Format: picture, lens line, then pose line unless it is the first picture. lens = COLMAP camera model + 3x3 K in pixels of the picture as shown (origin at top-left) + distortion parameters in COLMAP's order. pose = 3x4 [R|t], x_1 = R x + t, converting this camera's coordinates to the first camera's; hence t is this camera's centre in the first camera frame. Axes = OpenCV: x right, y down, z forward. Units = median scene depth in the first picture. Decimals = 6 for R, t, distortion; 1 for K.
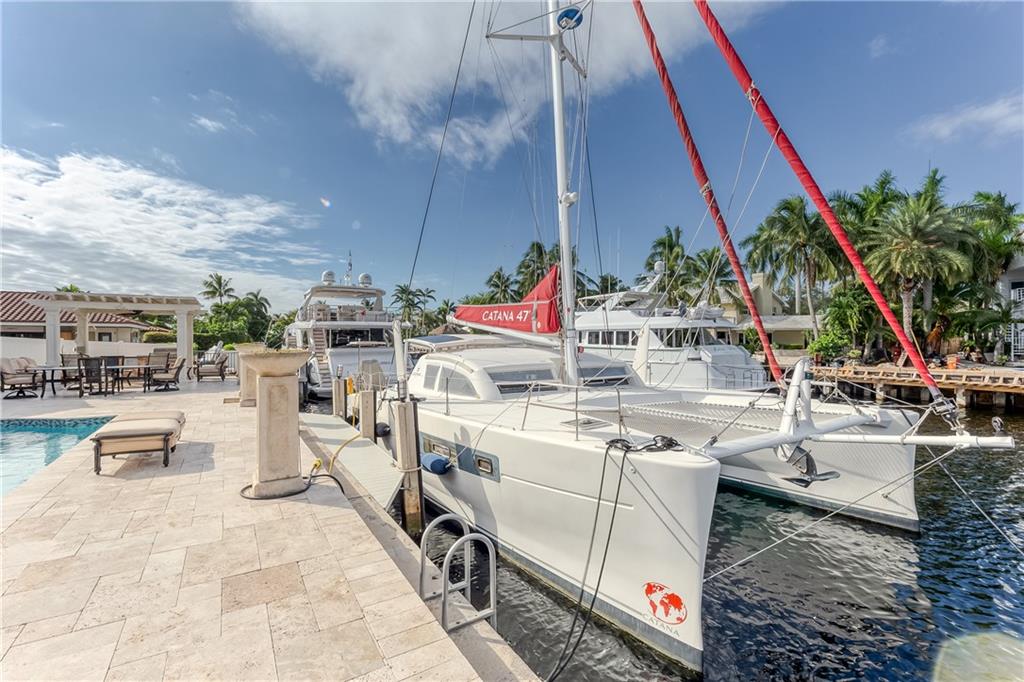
lens RADIAL K [[445.5, 0, 512.0], [0, 445.5, 341.0], [0, 0, 1]] dist [0.000891, -0.000253]
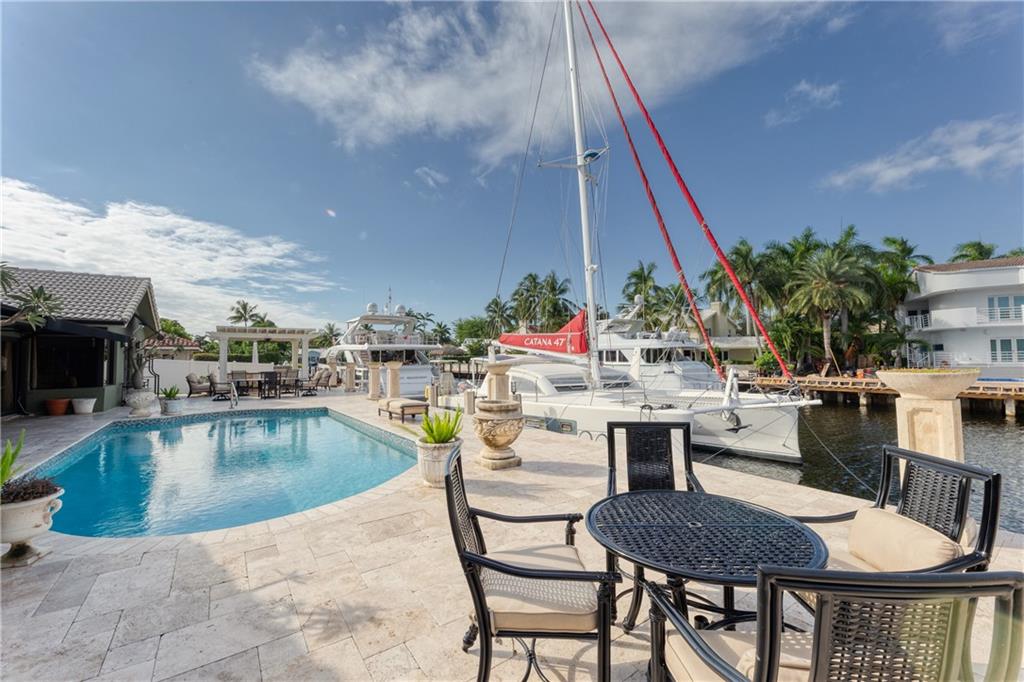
lens RADIAL K [[415.6, 0, 511.5], [0, 415.6, 337.1], [0, 0, 1]] dist [-0.000027, 0.000338]
pose [[0.999117, -0.003727, 0.041860, -0.092276], [0.005918, 0.998611, -0.052349, -0.000268], [-0.041607, 0.052550, 0.997751, -0.184092]]
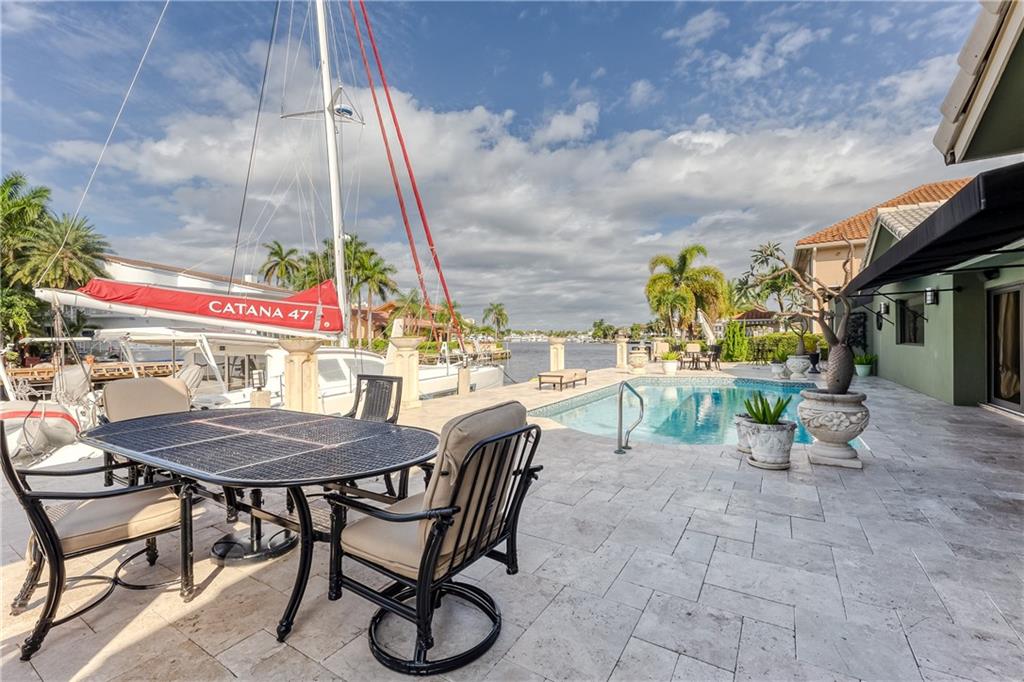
lens RADIAL K [[438.5, 0, 511.5], [0, 438.5, 341.9], [0, 0, 1]] dist [0.000965, 0.000105]
pose [[-0.424158, 0.003063, 0.905583, -0.573150], [0.008949, 0.999960, 0.000809, 0.007877], [-0.905544, 0.008447, -0.424169, 0.462137]]
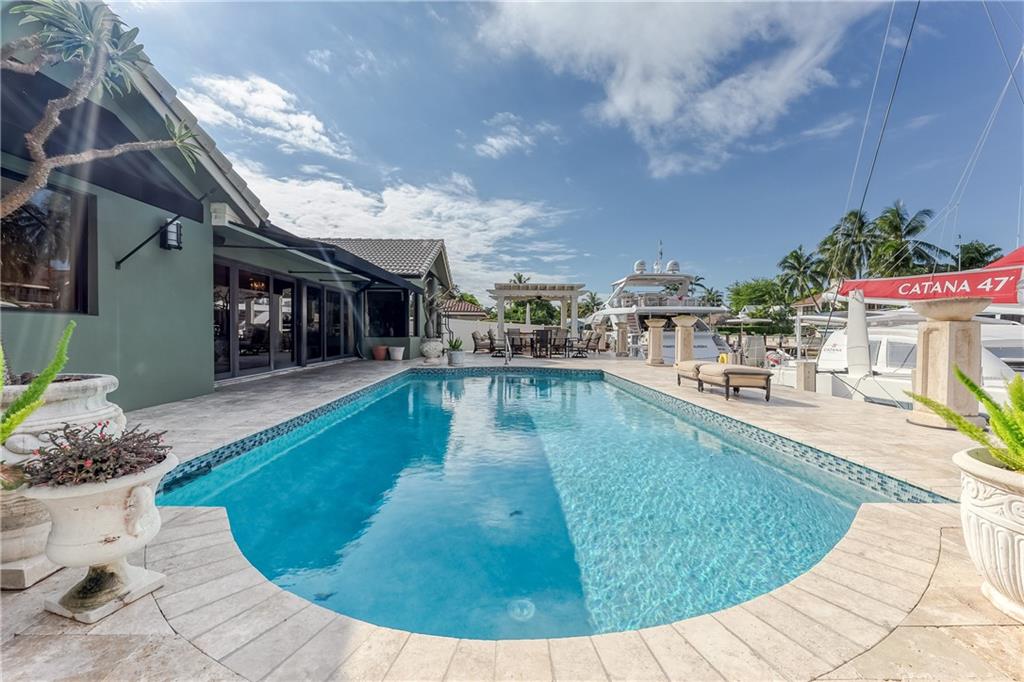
lens RADIAL K [[431.3, 0, 506.3], [0, 431.3, 330.5], [0, 0, 1]] dist [-0.000538, -0.000193]
pose [[0.845945, 0.010409, -0.533169, -0.148535], [-0.011527, 0.999933, 0.001232, 0.018409], [0.533146, 0.005104, 0.846008, -0.079518]]
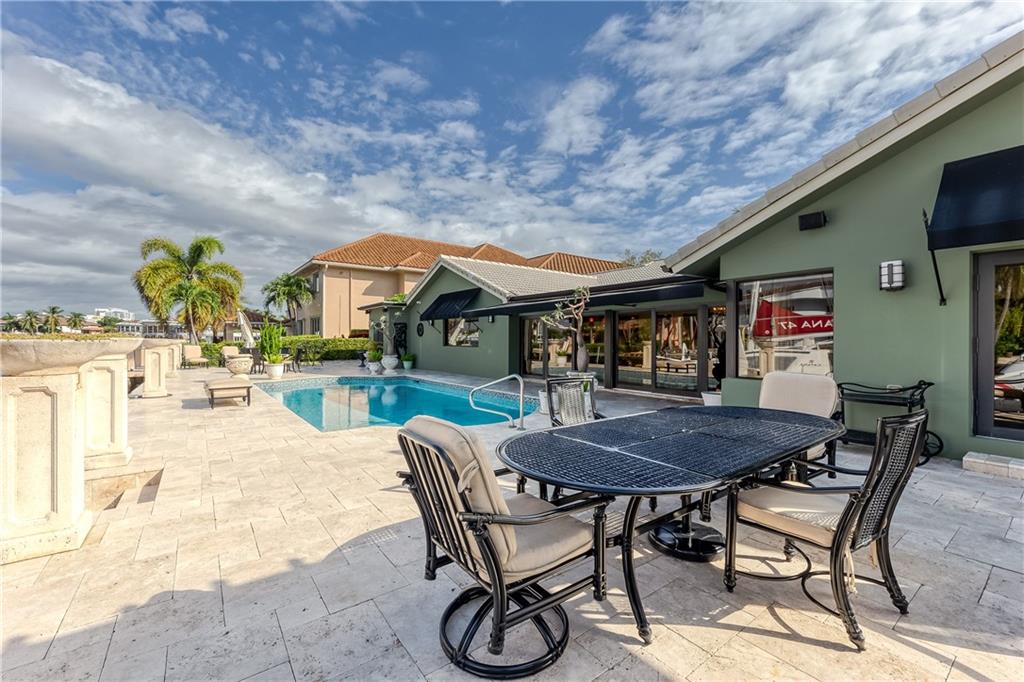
lens RADIAL K [[431.8, 0, 528.6], [0, 431.8, 339.5], [0, 0, 1]] dist [-0.024891, 0.011700]
pose [[-0.996214, 0.000844, -0.086927, -0.402352], [0.001107, 0.999995, -0.002980, 0.005843], [0.086924, -0.003065, -0.996210, 0.603616]]
